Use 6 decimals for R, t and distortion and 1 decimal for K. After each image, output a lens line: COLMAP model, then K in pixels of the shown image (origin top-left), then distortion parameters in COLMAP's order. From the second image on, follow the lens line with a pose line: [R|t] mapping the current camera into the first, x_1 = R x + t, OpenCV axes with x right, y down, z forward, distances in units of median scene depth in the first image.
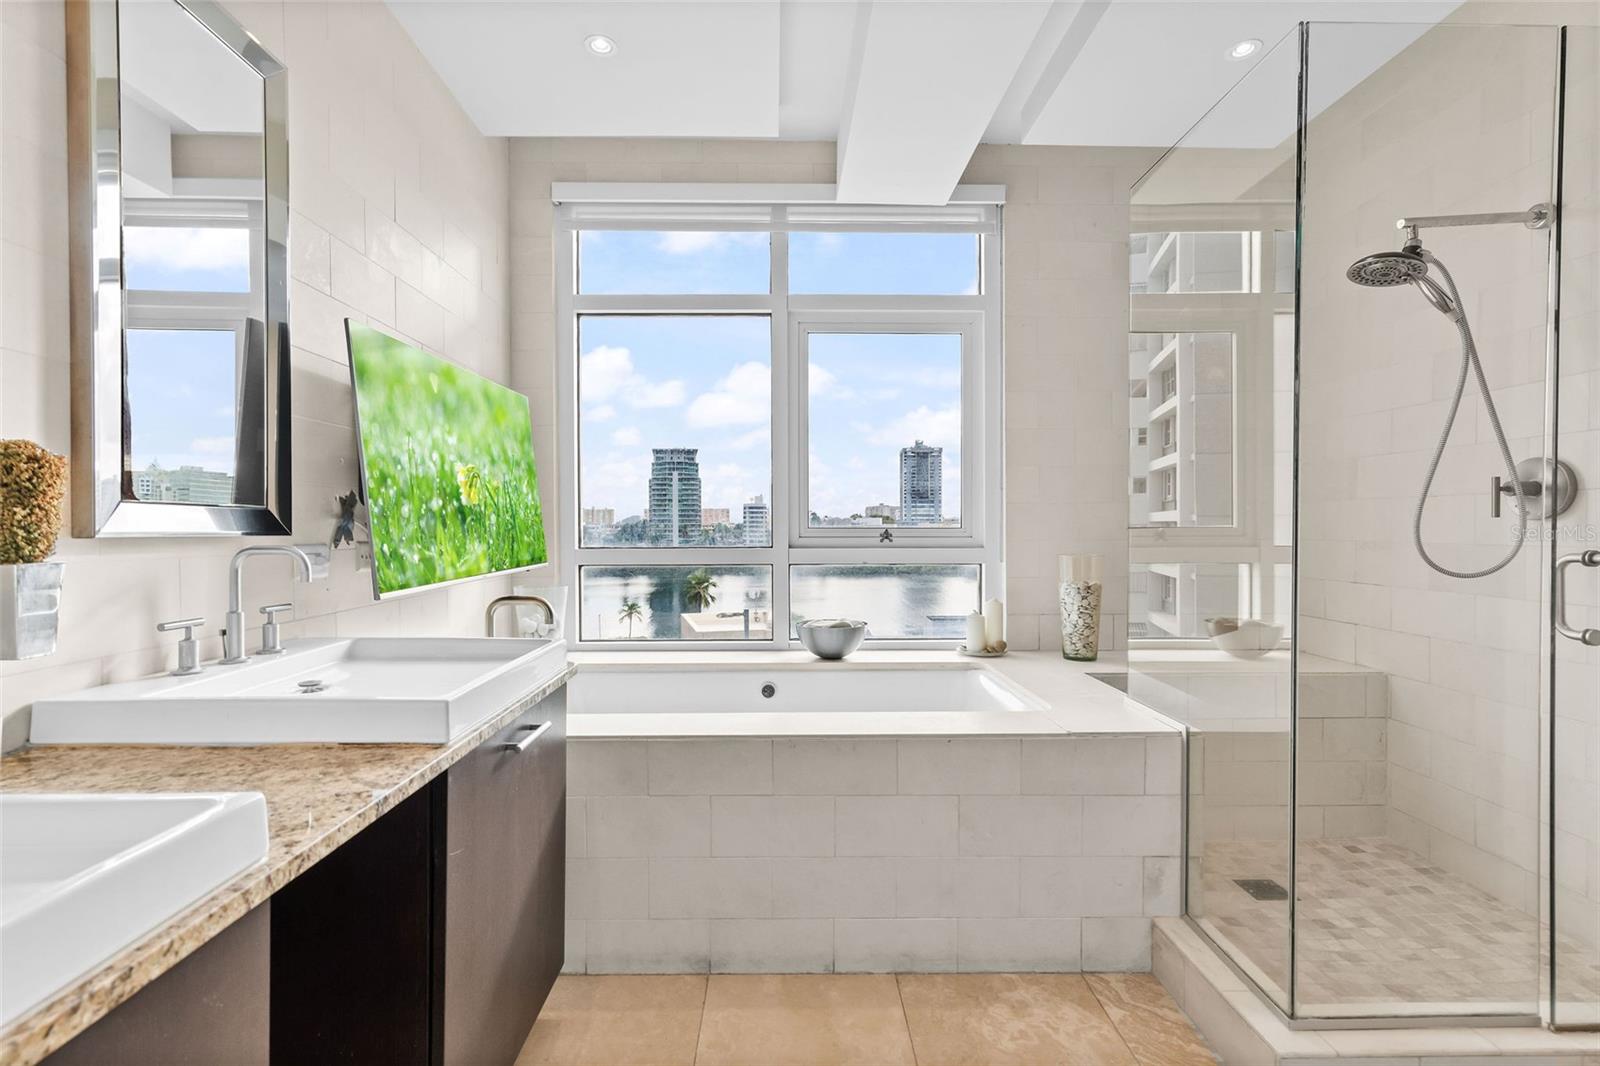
lens RADIAL K [[730.0, 0, 800.0], [0, 730.0, 533.0], [0, 0, 1]] dist [-0.001847, 0.007270]
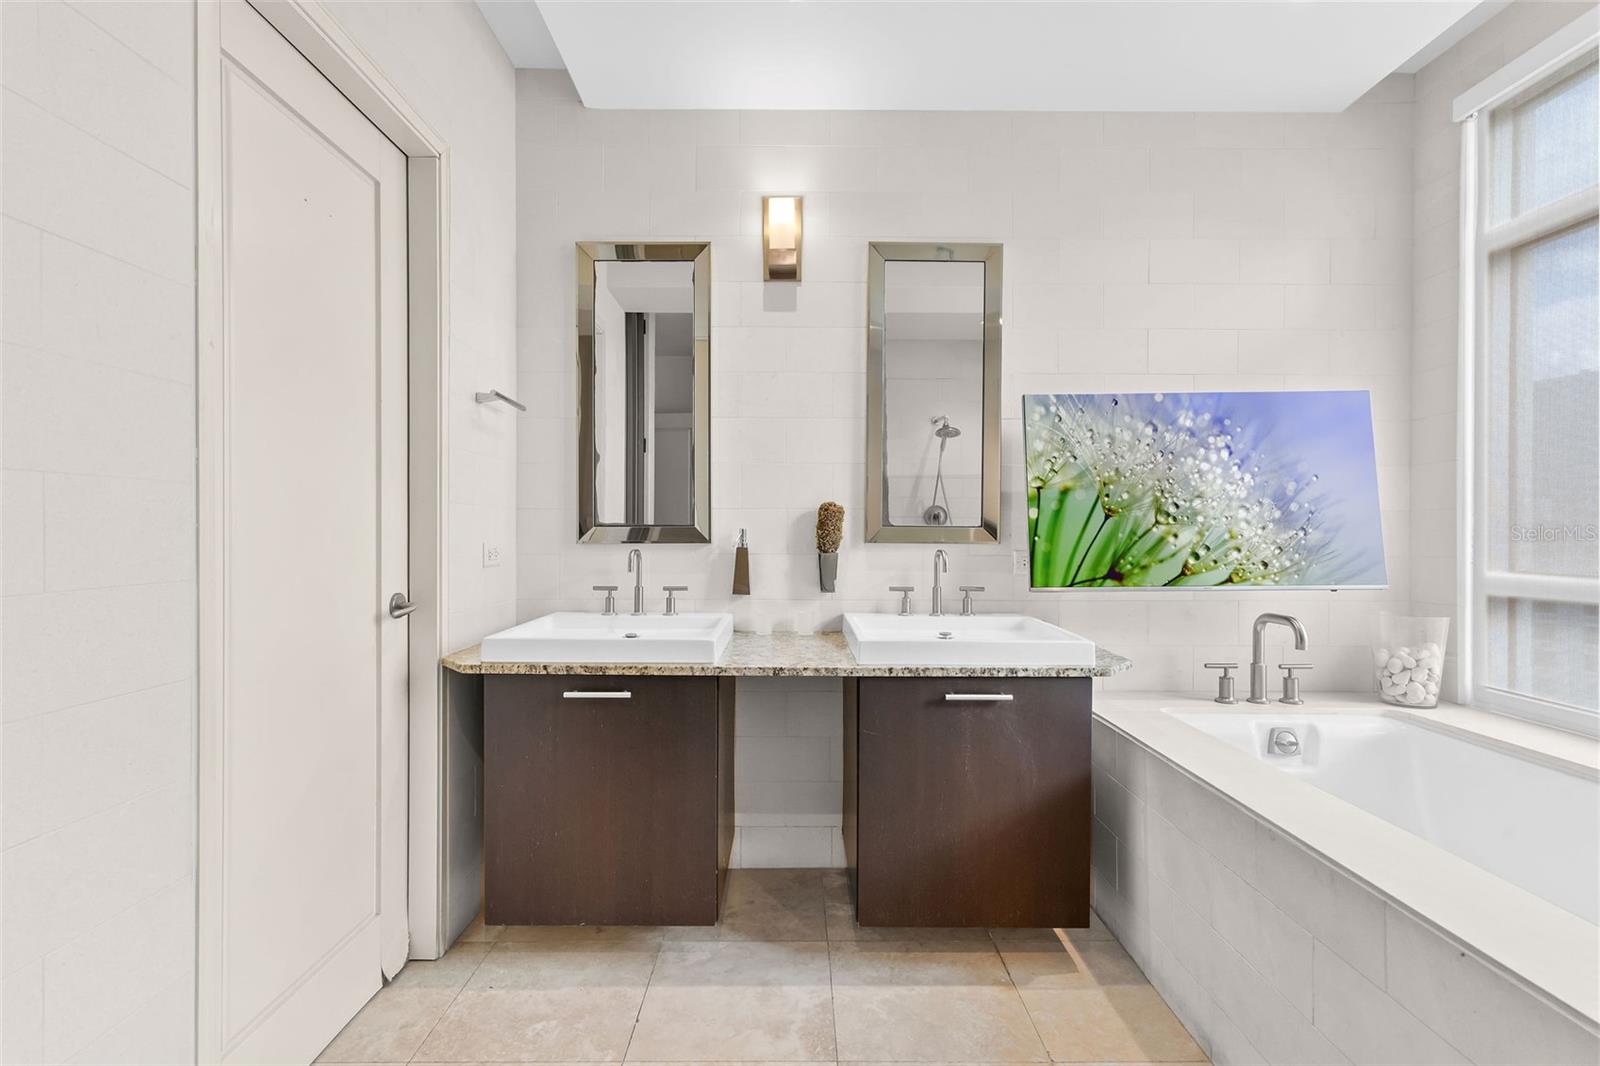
lens RADIAL K [[730.0, 0, 800.0], [0, 730.0, 533.0], [0, 0, 1]] dist [-0.001847, 0.007270]
pose [[-0.012274, 0.007379, -0.999897, 0.665430], [-0.014552, 0.999866, 0.007558, -0.020056], [0.999819, 0.014643, -0.012165, 0.463992]]
